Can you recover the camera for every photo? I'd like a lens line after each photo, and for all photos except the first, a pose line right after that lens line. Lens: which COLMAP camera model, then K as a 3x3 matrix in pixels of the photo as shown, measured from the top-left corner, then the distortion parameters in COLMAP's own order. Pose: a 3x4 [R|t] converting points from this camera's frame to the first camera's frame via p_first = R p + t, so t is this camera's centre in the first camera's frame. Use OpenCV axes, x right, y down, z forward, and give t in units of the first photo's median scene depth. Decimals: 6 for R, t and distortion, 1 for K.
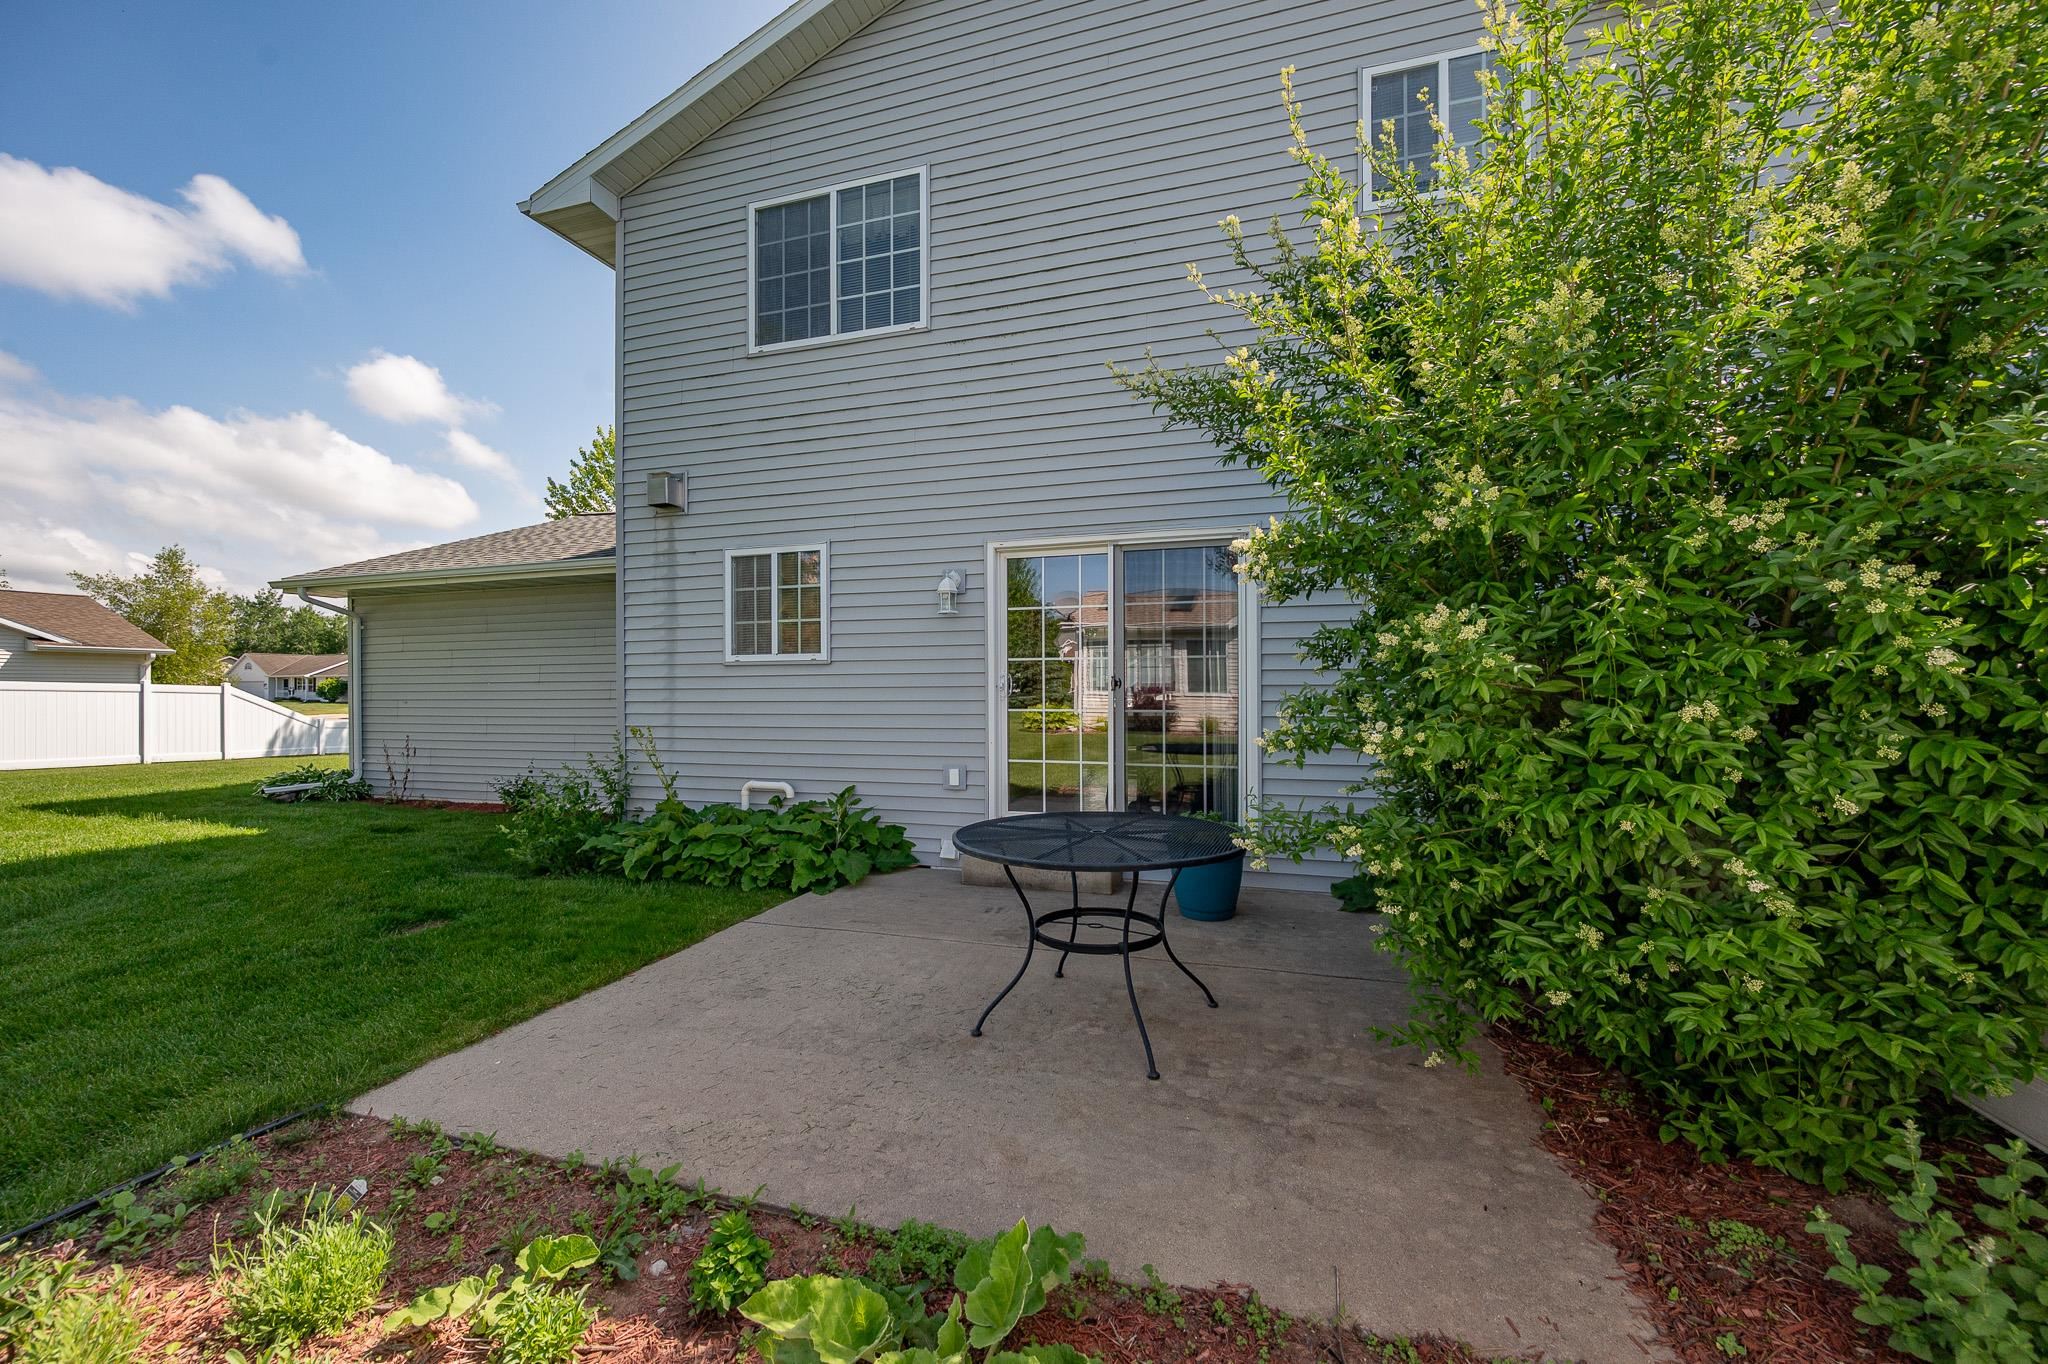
lens RADIAL K [[834.2, 0, 984.8], [0, 834.2, 679.7], [0, 0, 1]] dist [-0.002376, 0.000338]
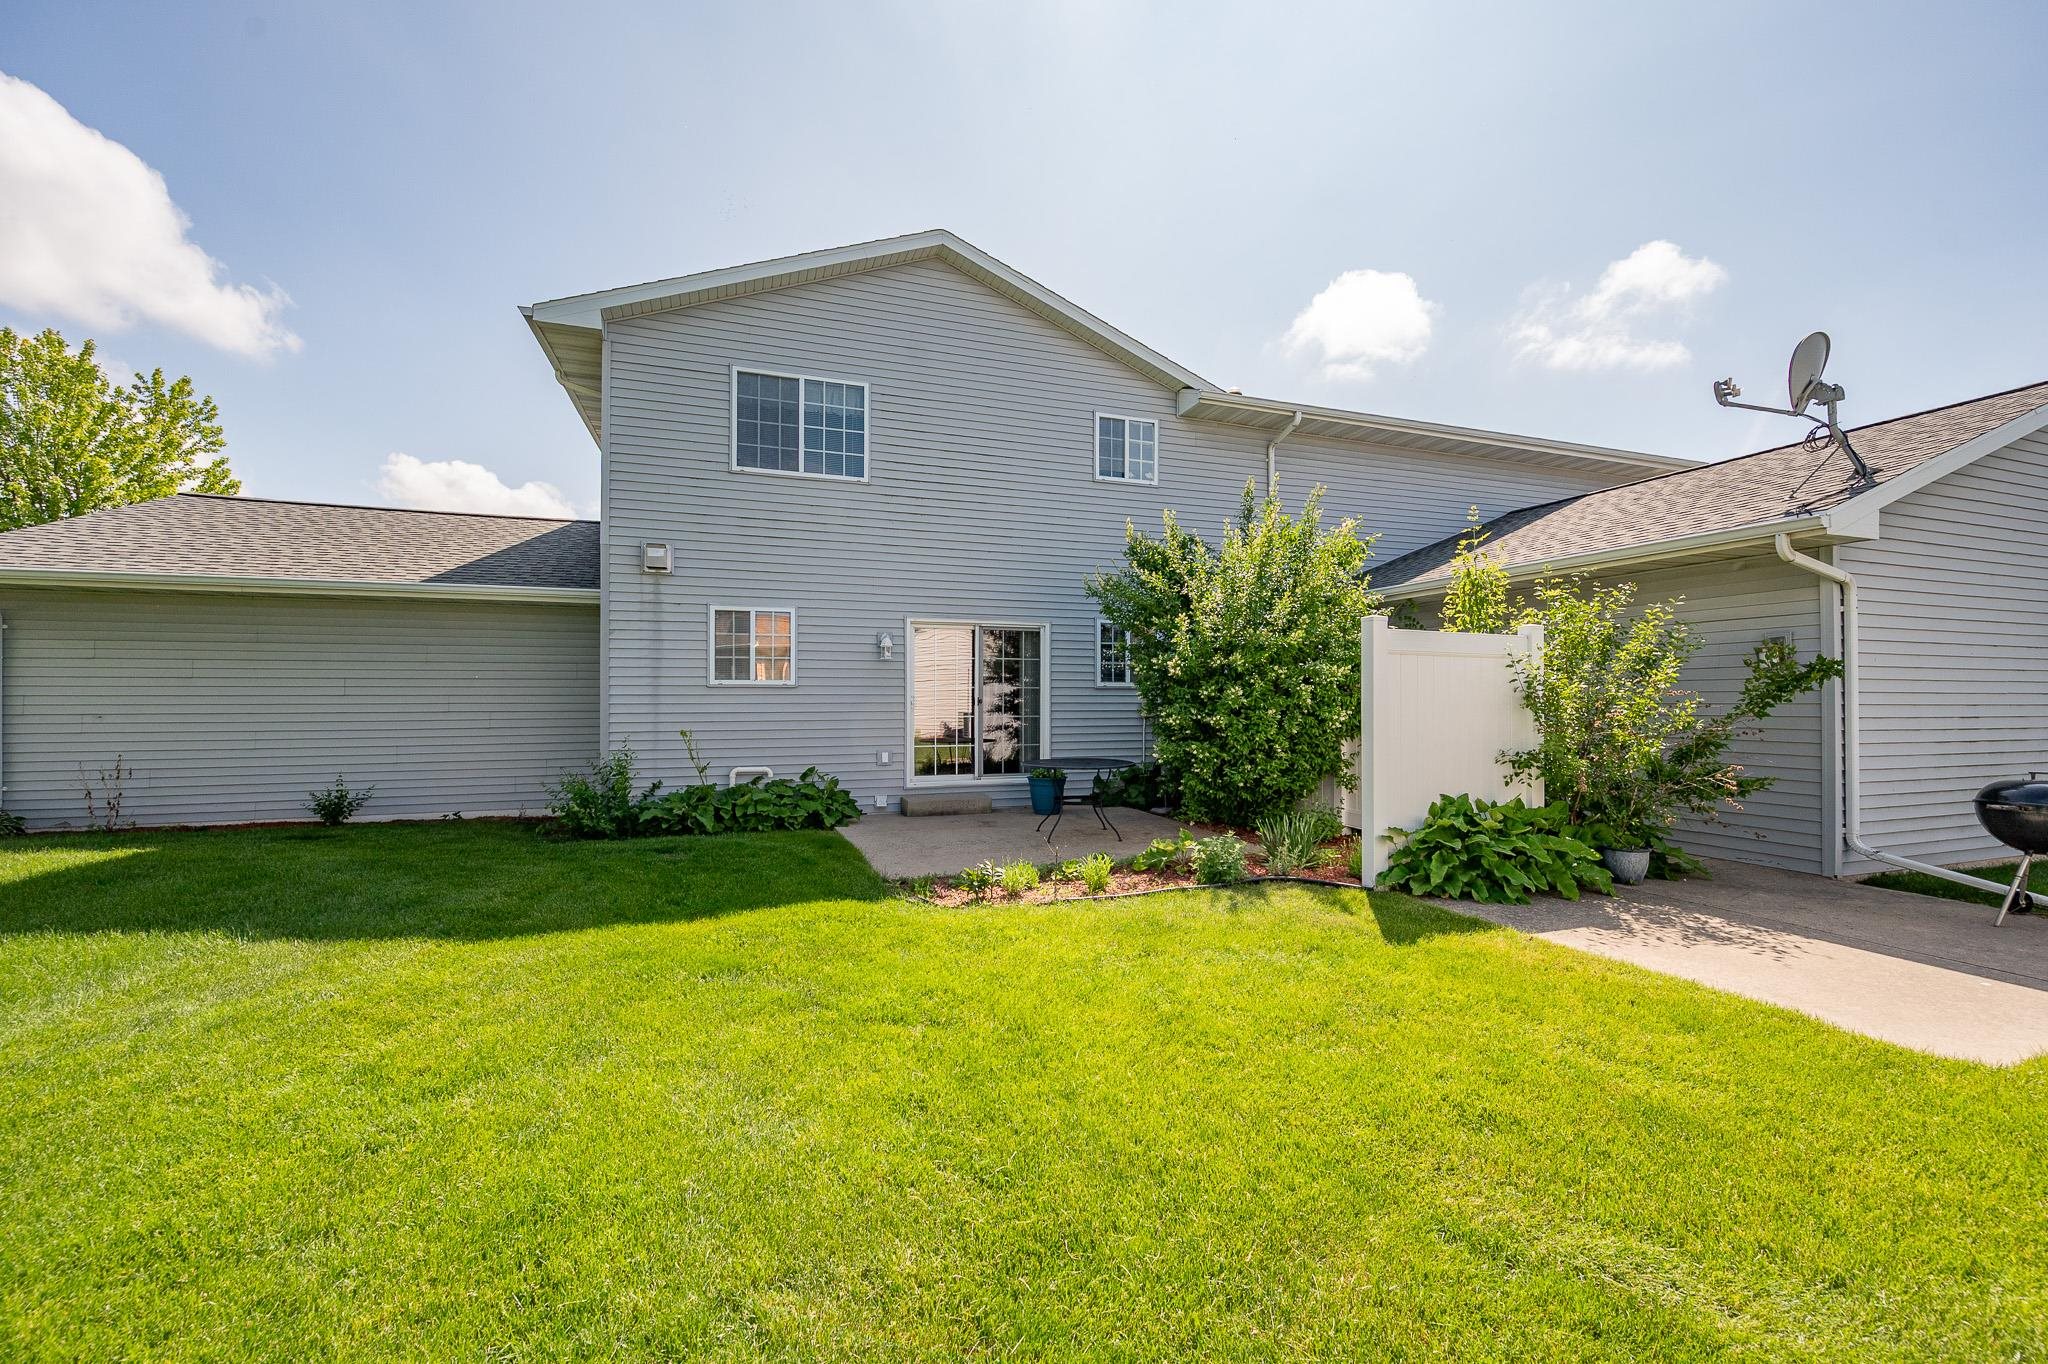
lens RADIAL K [[834.2, 0, 1039.4], [0, 834.2, 683.5], [0, 0, 1]] dist [-0.002376, 0.000338]
pose [[0.791229, 0.015079, 0.611334, -0.787118], [-0.010117, 0.999882, -0.011568, -0.013680], [-0.611436, 0.002968, 0.791288, -0.489321]]
